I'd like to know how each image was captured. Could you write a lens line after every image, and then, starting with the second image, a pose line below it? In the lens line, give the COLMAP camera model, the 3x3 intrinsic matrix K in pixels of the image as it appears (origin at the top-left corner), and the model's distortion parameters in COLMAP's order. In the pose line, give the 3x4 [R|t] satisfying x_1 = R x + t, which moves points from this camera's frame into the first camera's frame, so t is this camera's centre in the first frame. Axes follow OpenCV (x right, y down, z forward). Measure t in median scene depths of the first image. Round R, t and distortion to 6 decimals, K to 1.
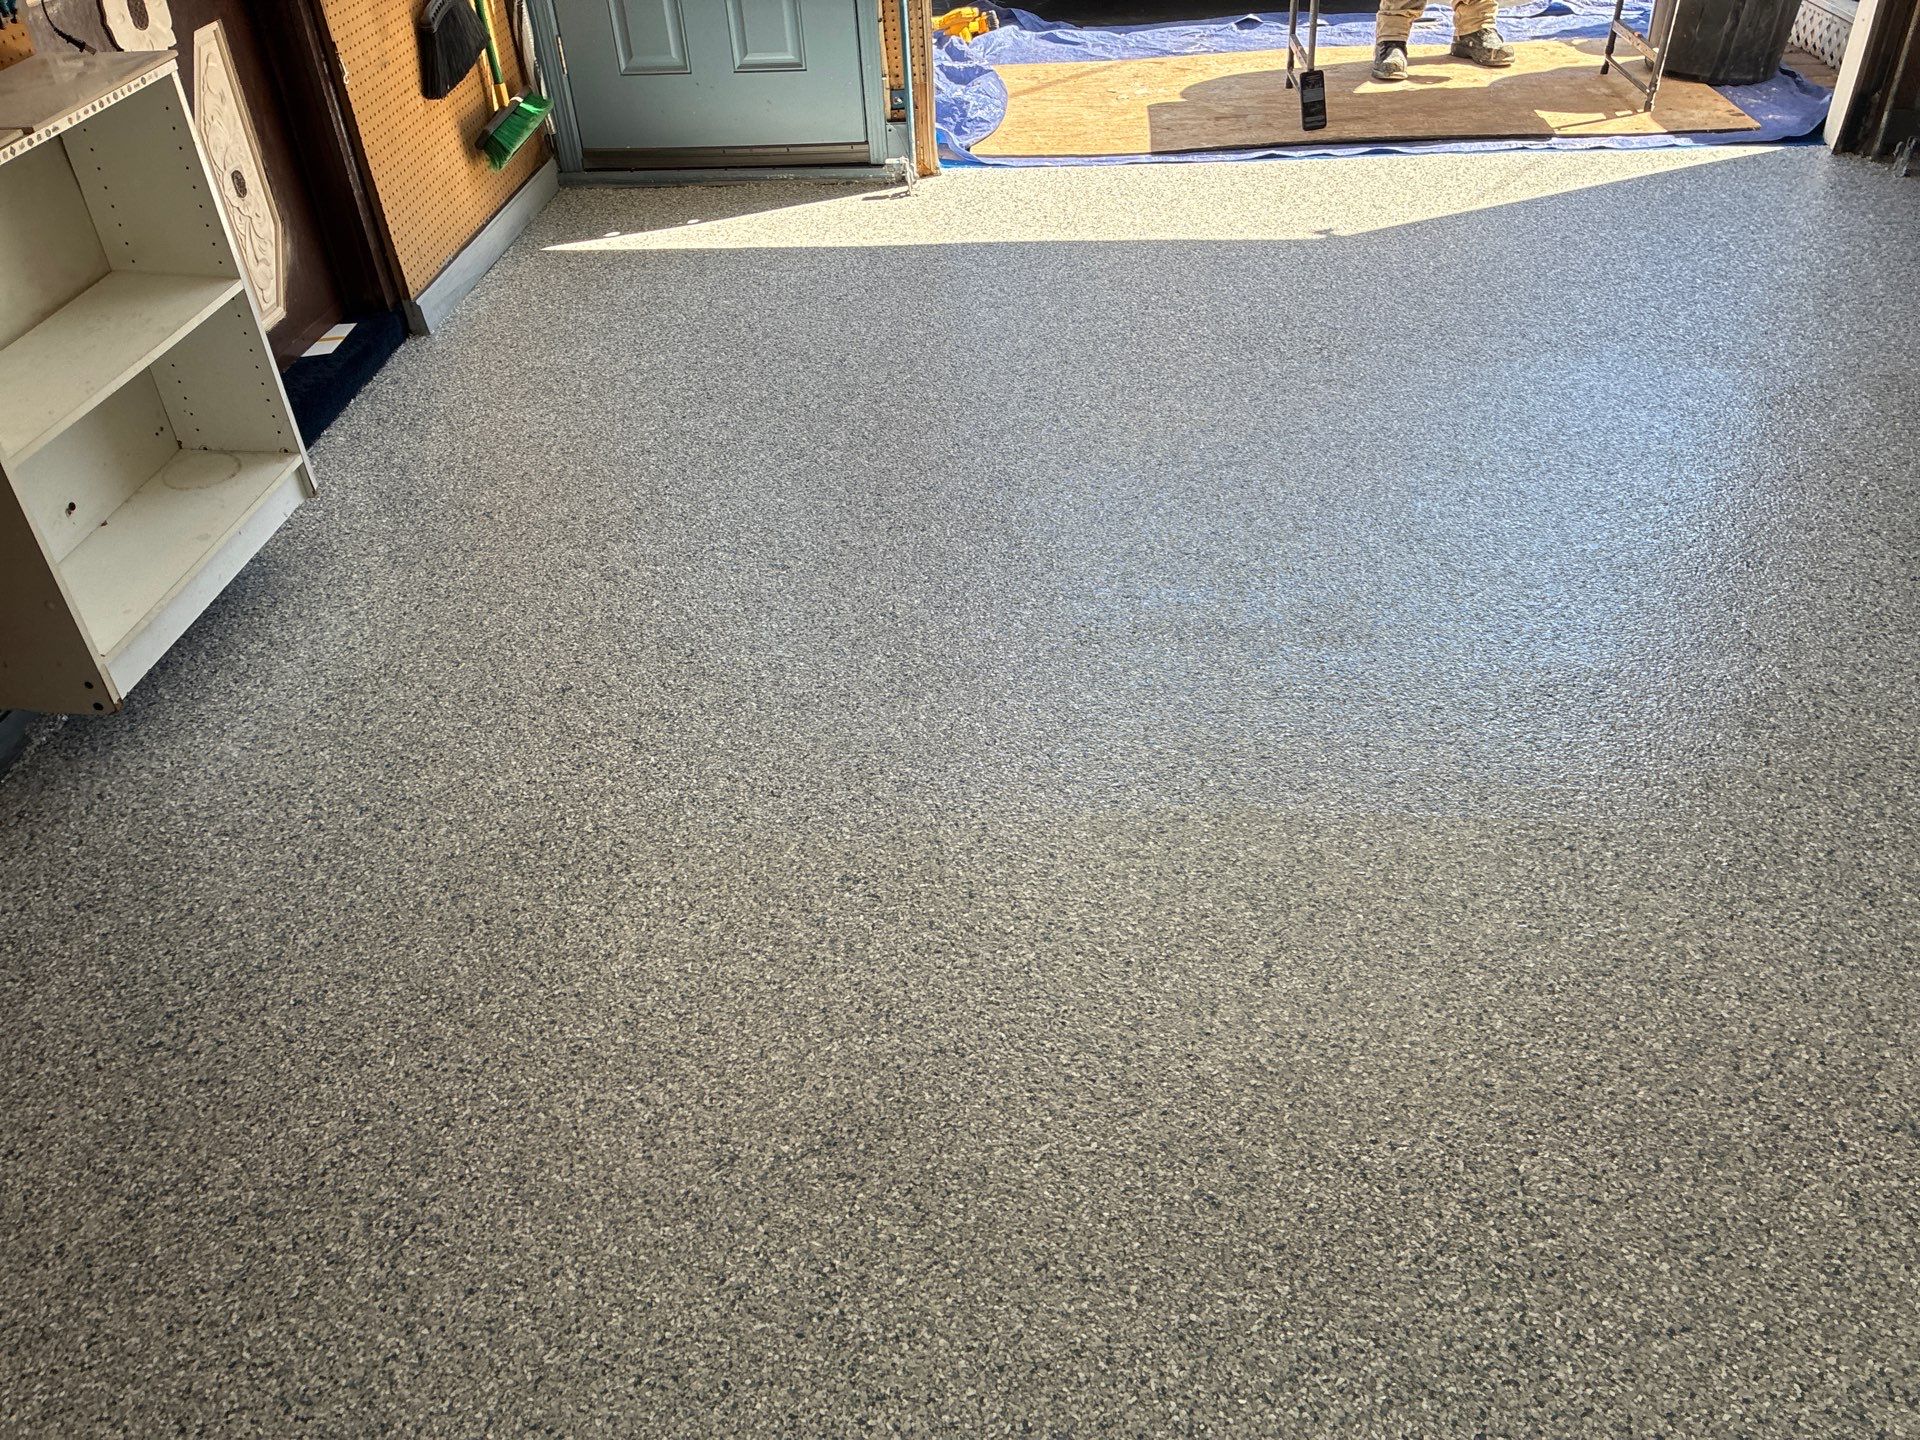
lens RADIAL K [[1544.5, 0, 960.0], [0, 1544.5, 720.0], [0, 0, 1]] dist [0.052686, 0.001660]
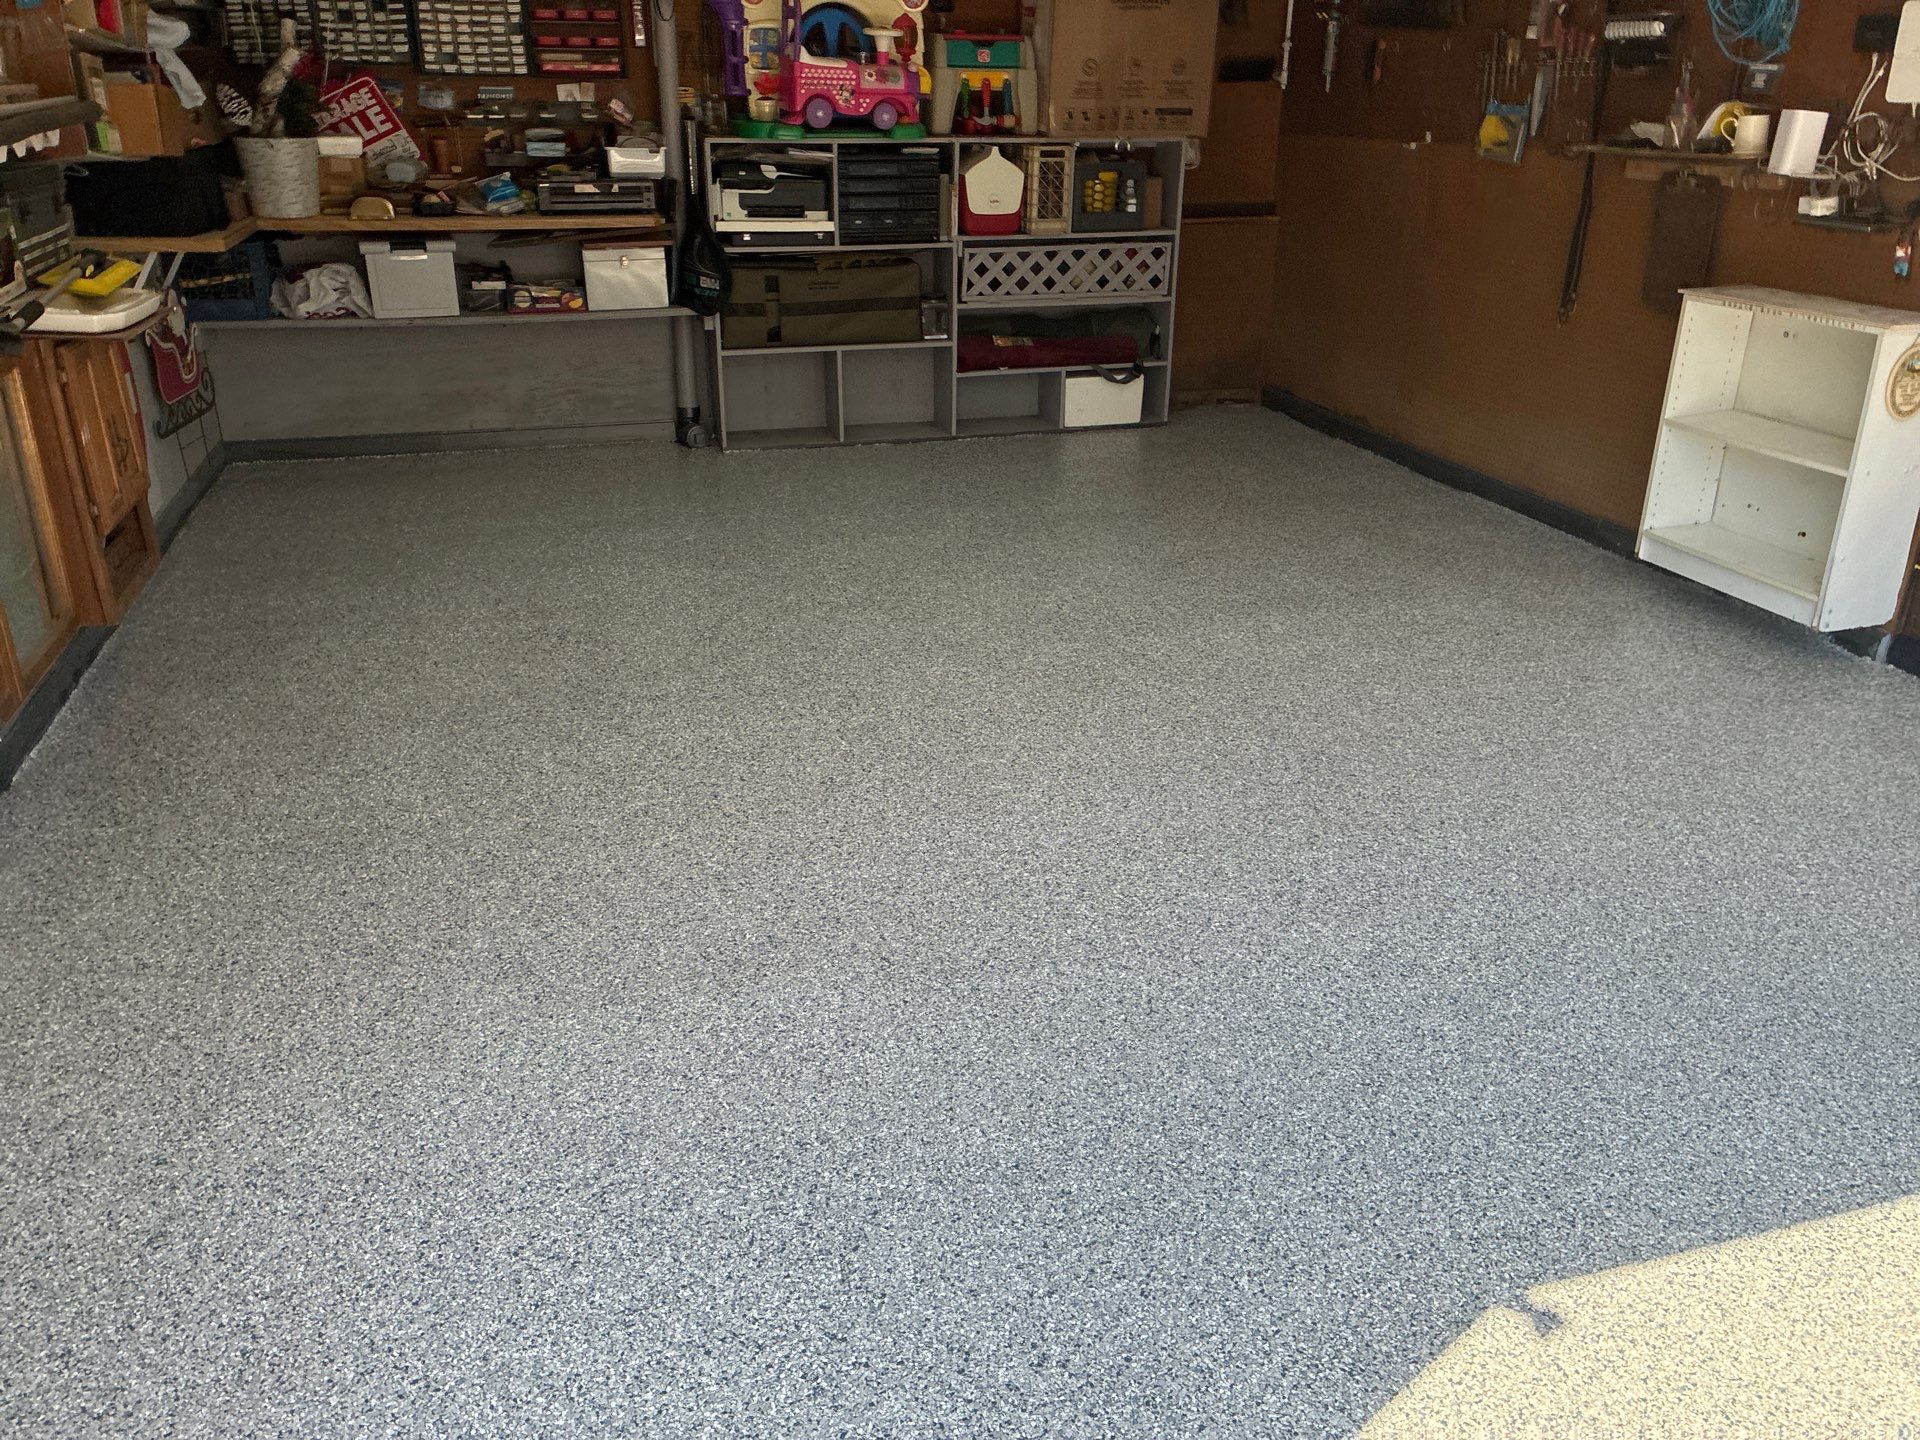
lens RADIAL K [[1452.7, 0, 960.0], [0, 1452.7, 720.0], [0, 0, 1]] dist [0.033314, -0.002157]
pose [[-0.933462, 0.173246, -0.314062, 0.890159], [-0.187146, 0.511722, 0.838521, -1.308766], [0.305983, 0.841503, -0.445250, 1.744122]]
